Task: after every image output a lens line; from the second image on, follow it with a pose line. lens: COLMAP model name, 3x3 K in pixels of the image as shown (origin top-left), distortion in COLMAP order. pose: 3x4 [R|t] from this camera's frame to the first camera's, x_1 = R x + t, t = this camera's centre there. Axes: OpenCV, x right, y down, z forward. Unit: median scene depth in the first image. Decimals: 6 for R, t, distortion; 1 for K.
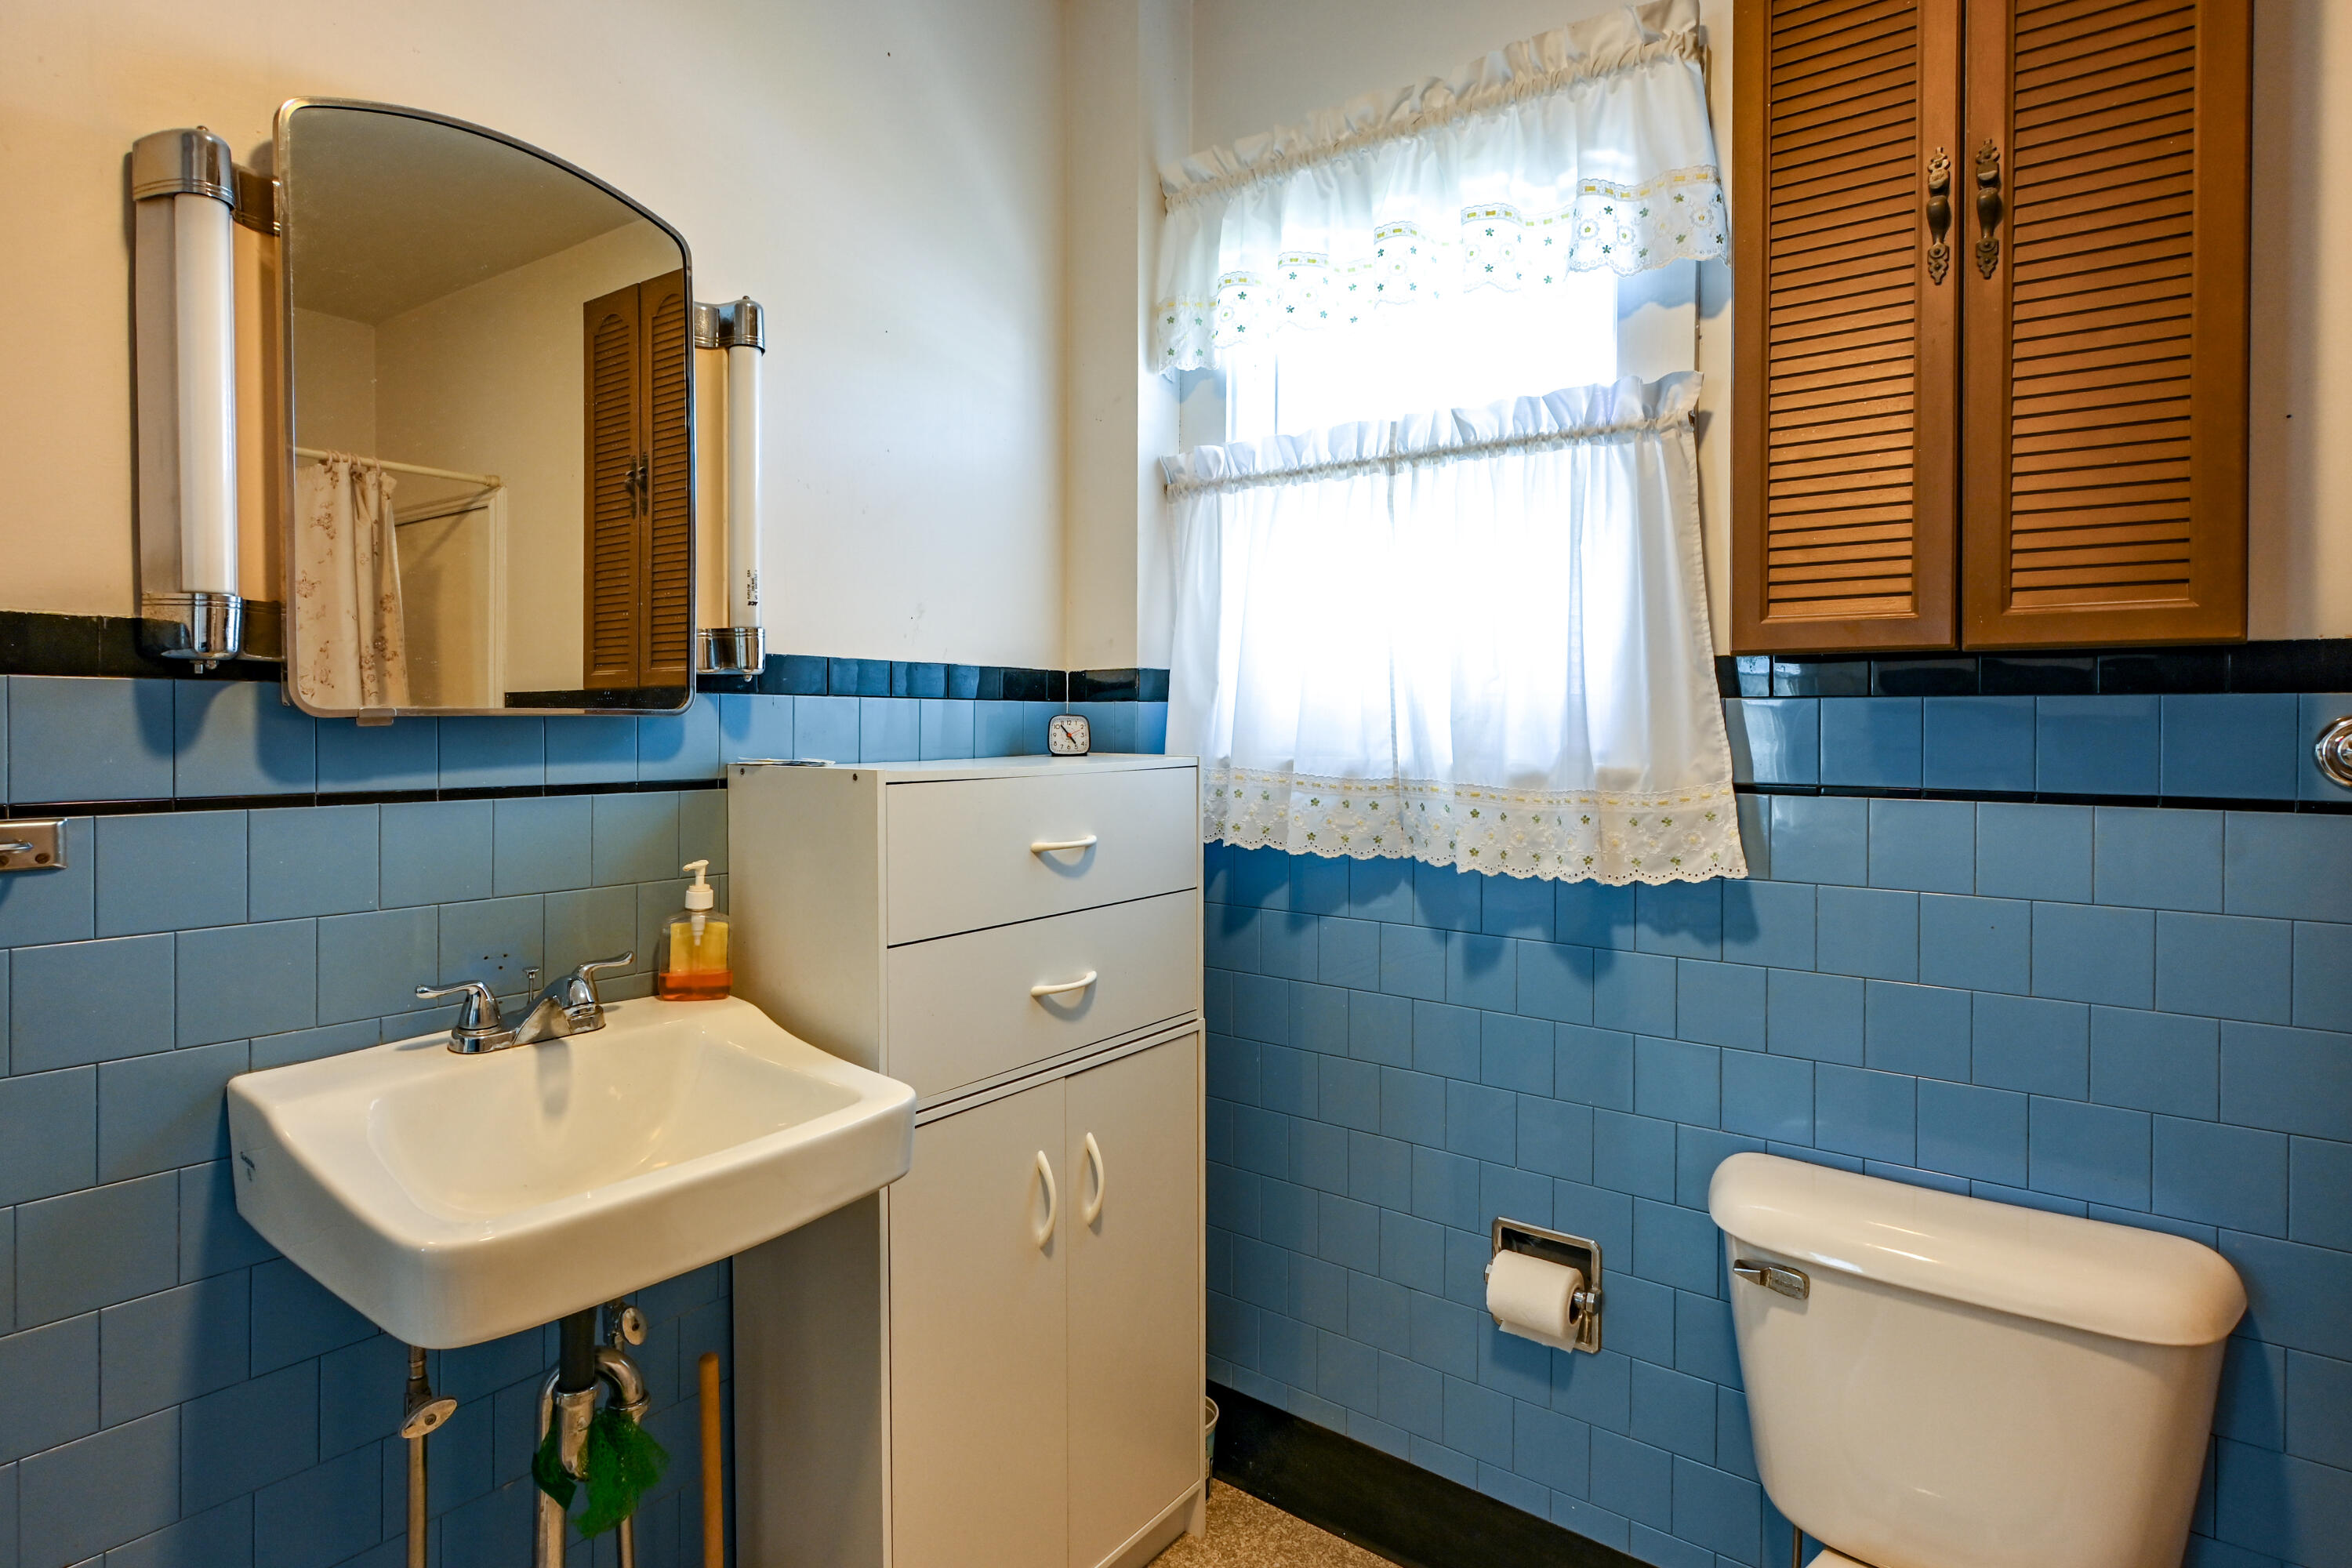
lens RADIAL K [[1210.0, 0, 1197.3], [0, 1210.0, 729.6], [0, 0, 1]] dist [-0.002039, 0.001651]
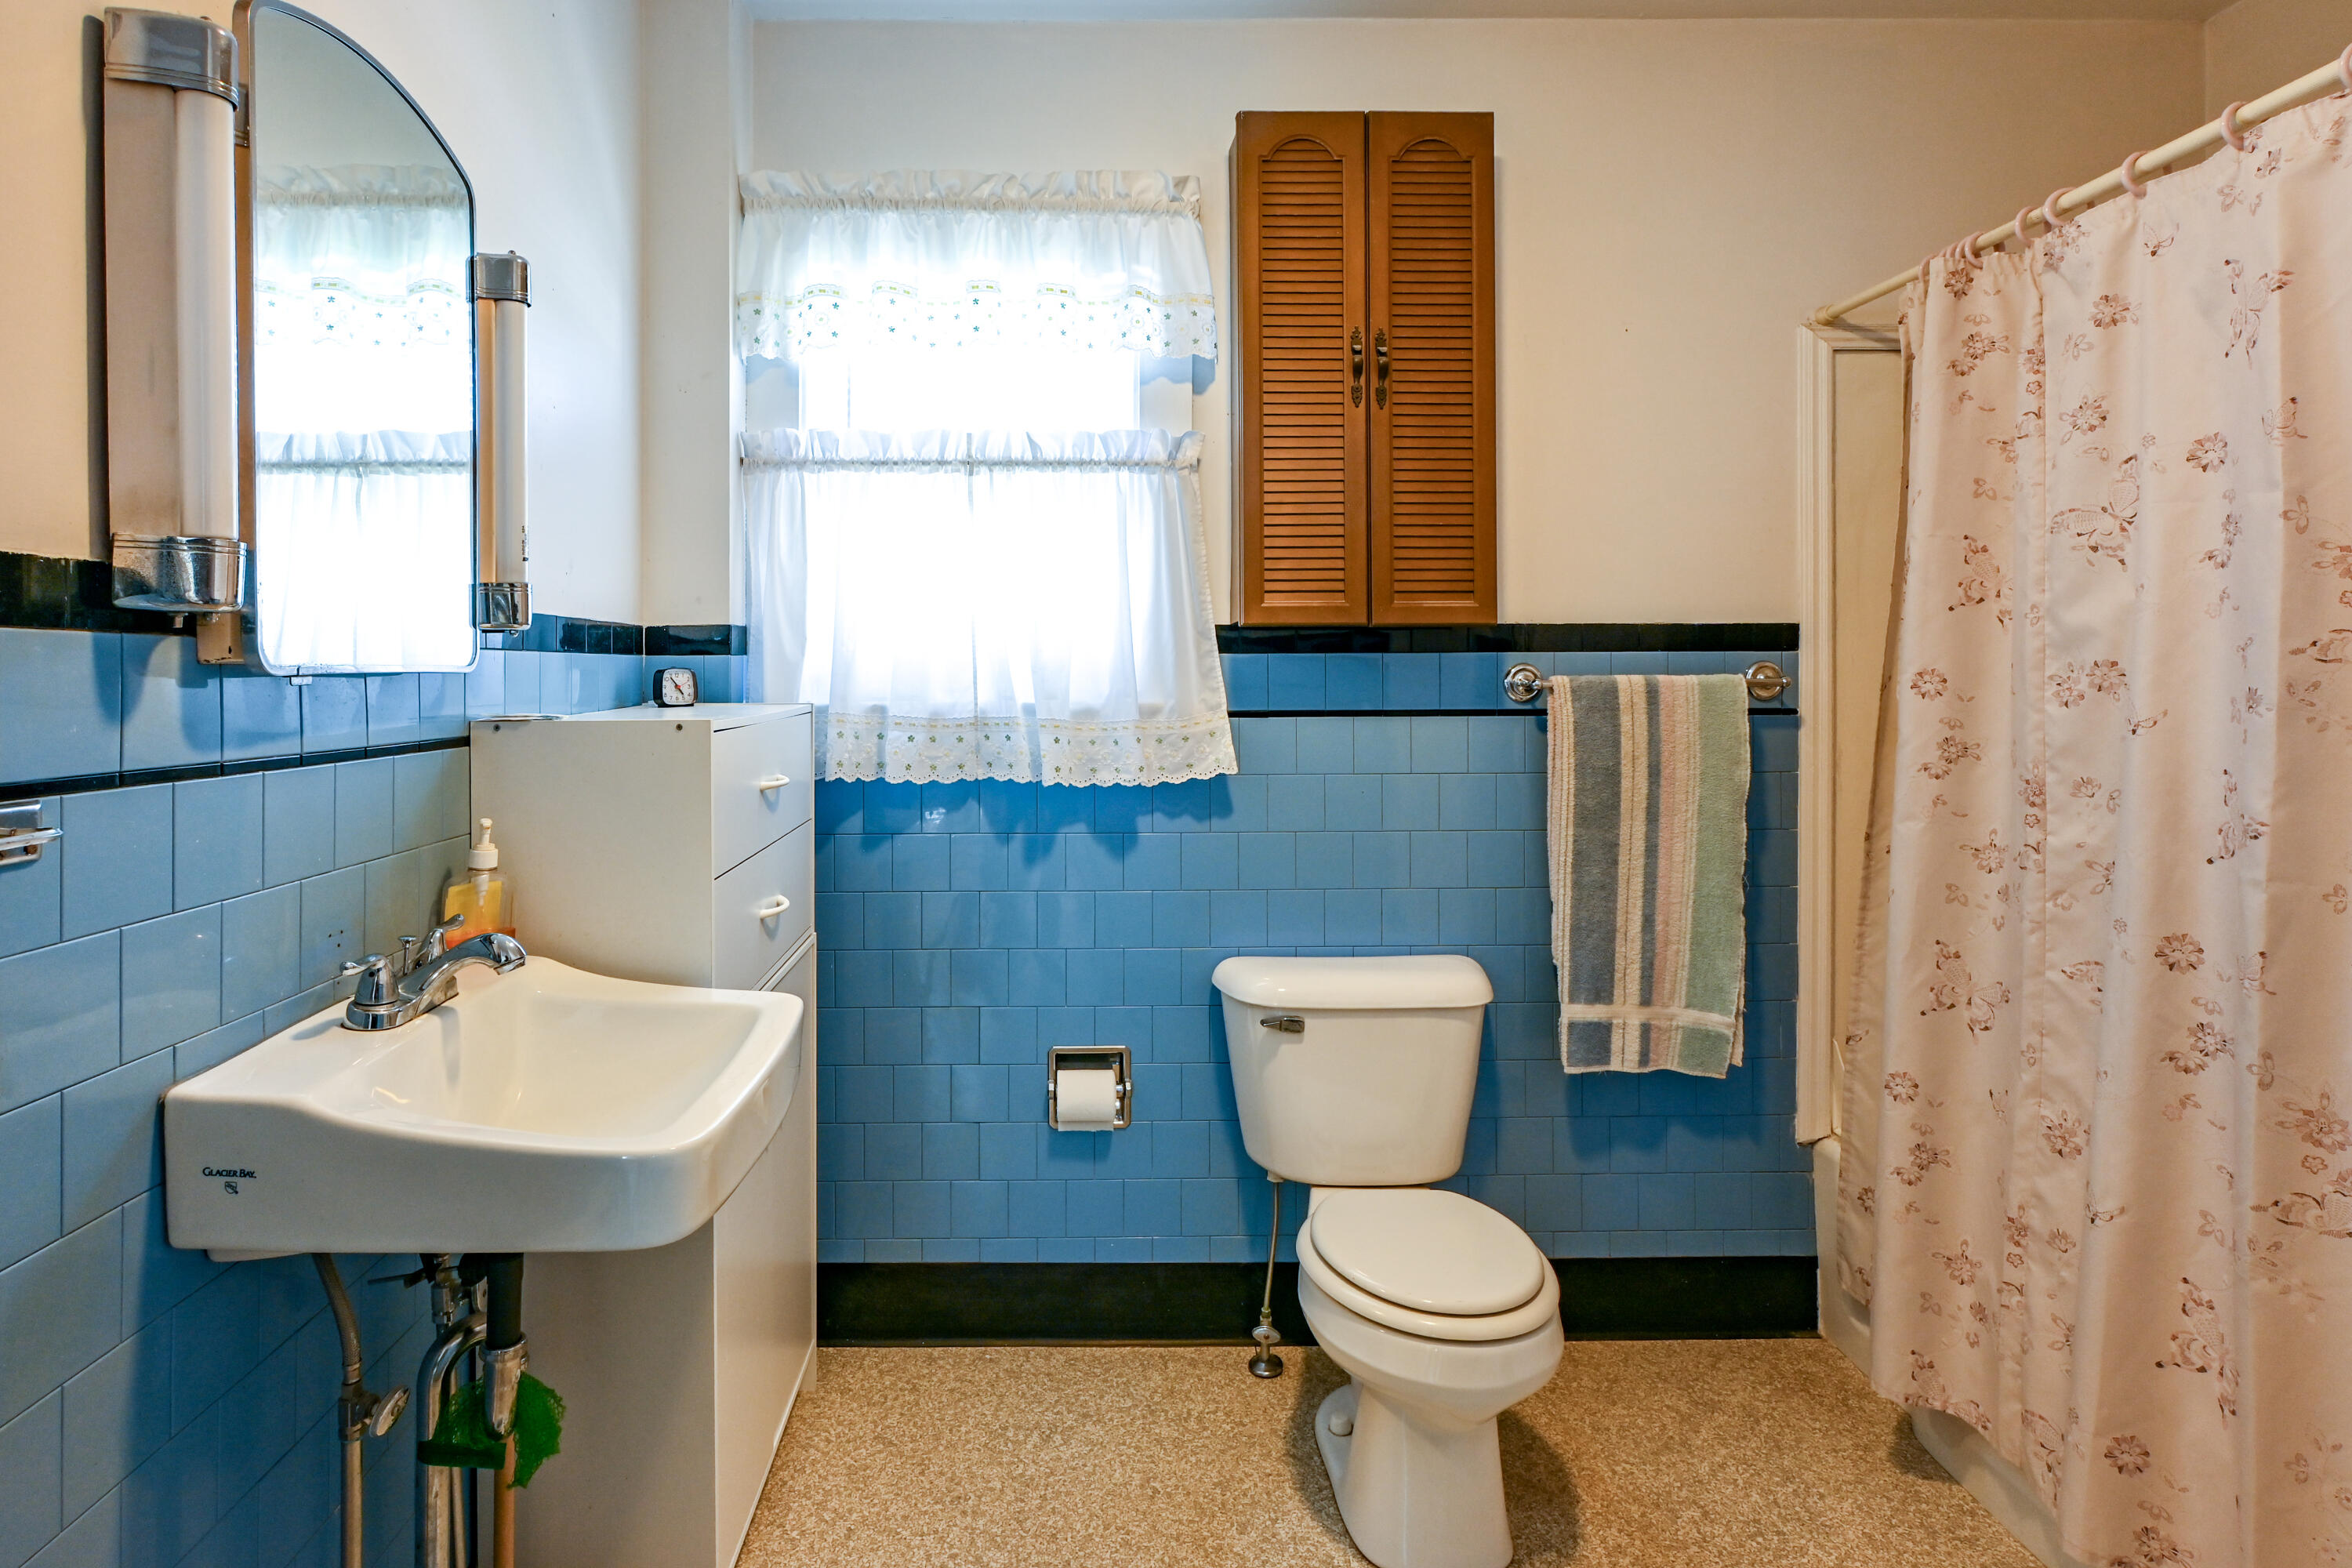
lens RADIAL K [[1210.0, 0, 1071.5], [0, 1210.0, 671.2], [0, 0, 1]] dist [-0.002039, 0.001651]
pose [[0.791468, -0.008024, 0.611158, -0.583029], [0.011737, 0.999929, -0.002072, -0.003537], [-0.611098, 0.008814, 0.791506, -0.063934]]
